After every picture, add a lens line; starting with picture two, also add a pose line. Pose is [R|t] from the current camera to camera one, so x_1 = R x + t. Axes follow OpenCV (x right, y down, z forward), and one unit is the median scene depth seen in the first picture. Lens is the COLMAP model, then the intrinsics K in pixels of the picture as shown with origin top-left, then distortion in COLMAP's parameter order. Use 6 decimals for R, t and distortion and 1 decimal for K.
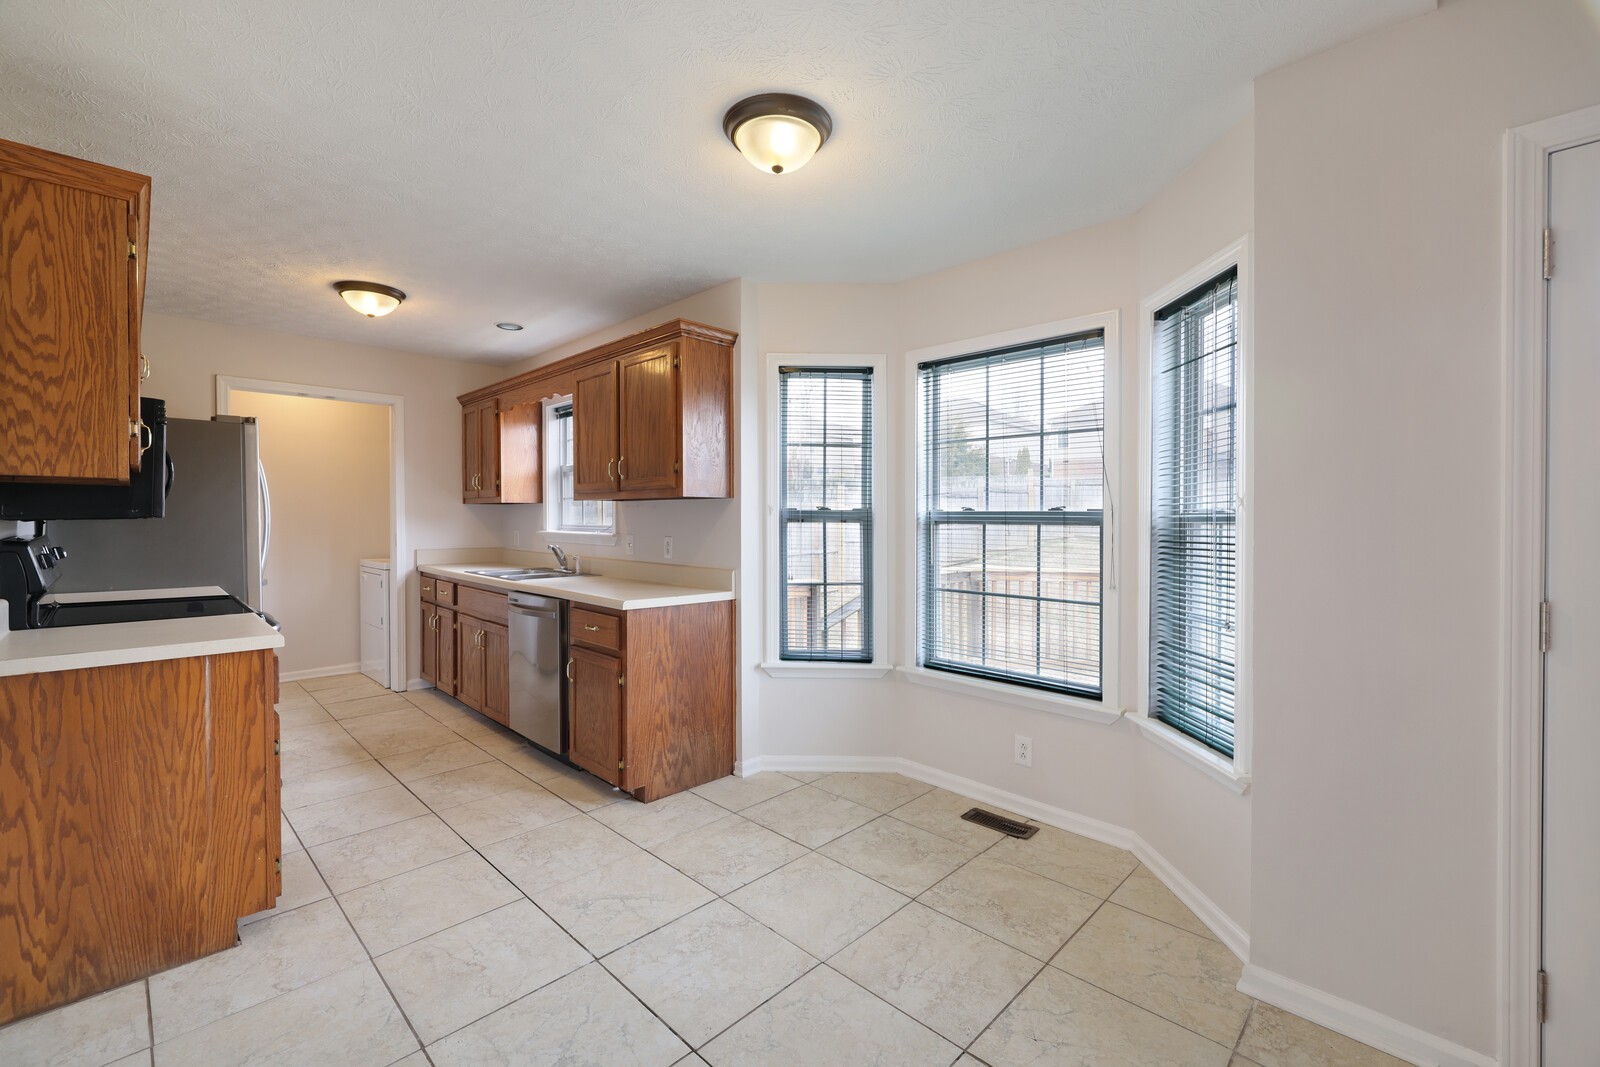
lens RADIAL K [[660.5, 0, 788.6], [0, 660.5, 524.7], [0, 0, 1]] dist [0.001351, -0.000699]
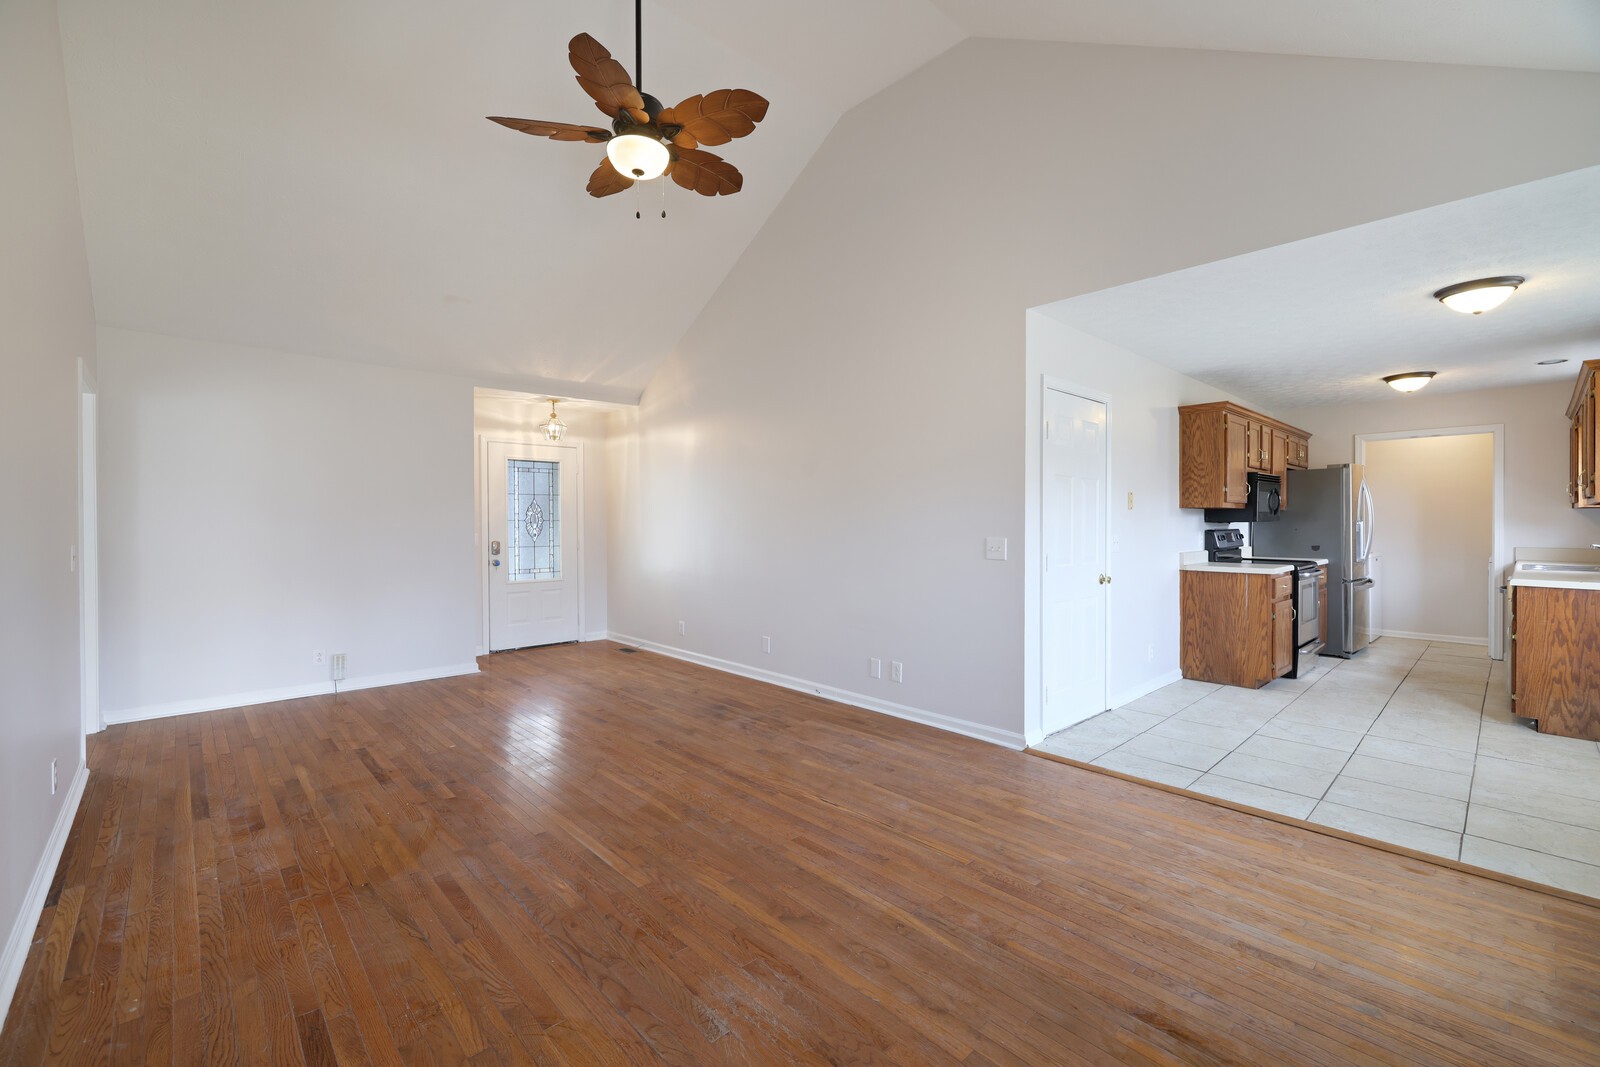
lens RADIAL K [[660.5, 0, 763.7], [0, 660.5, 530.2], [0, 0, 1]] dist [0.001351, -0.000699]
pose [[-0.078840, 0.007883, -0.996856, 1.173312], [-0.009157, 0.999921, 0.008631, 0.012929], [0.996845, 0.009809, -0.078762, -0.439965]]
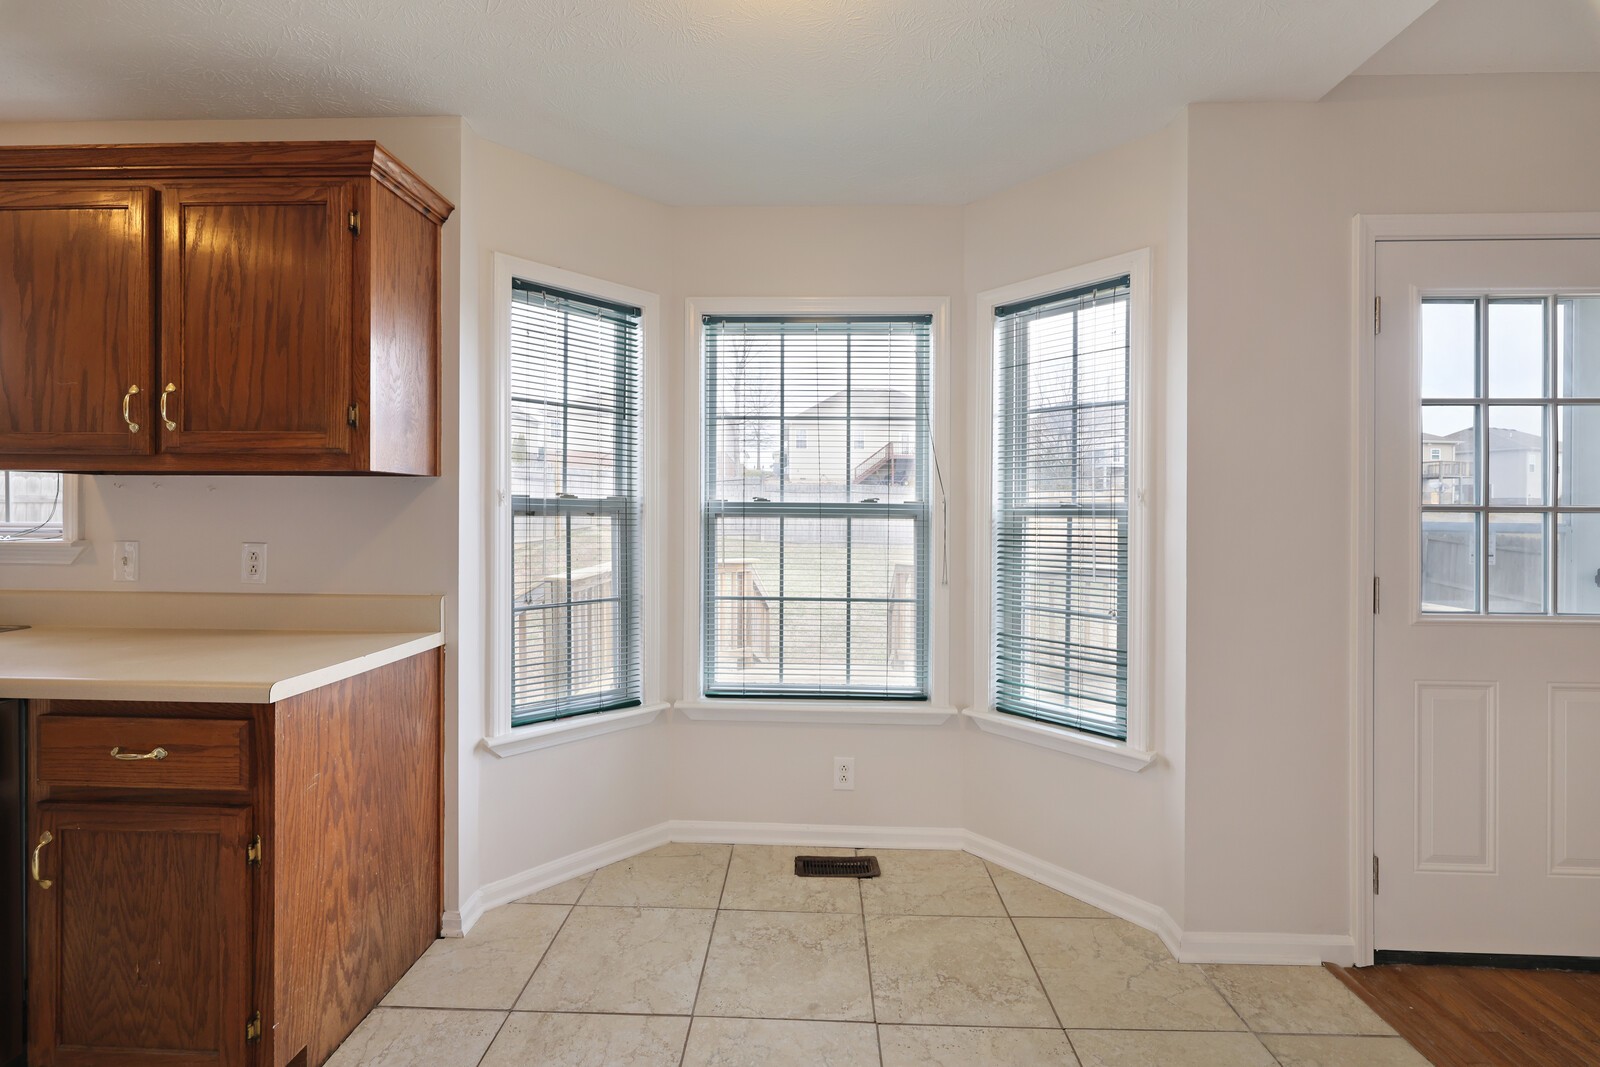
lens RADIAL K [[660.5, 0, 787.5], [0, 660.5, 511.4], [0, 0, 1]] dist [0.001351, -0.000699]
pose [[0.734859, -0.000291, 0.678220, -0.273115], [0.003319, 0.999989, -0.003168, -0.006194], [-0.678212, 0.004579, 0.734852, 0.360332]]
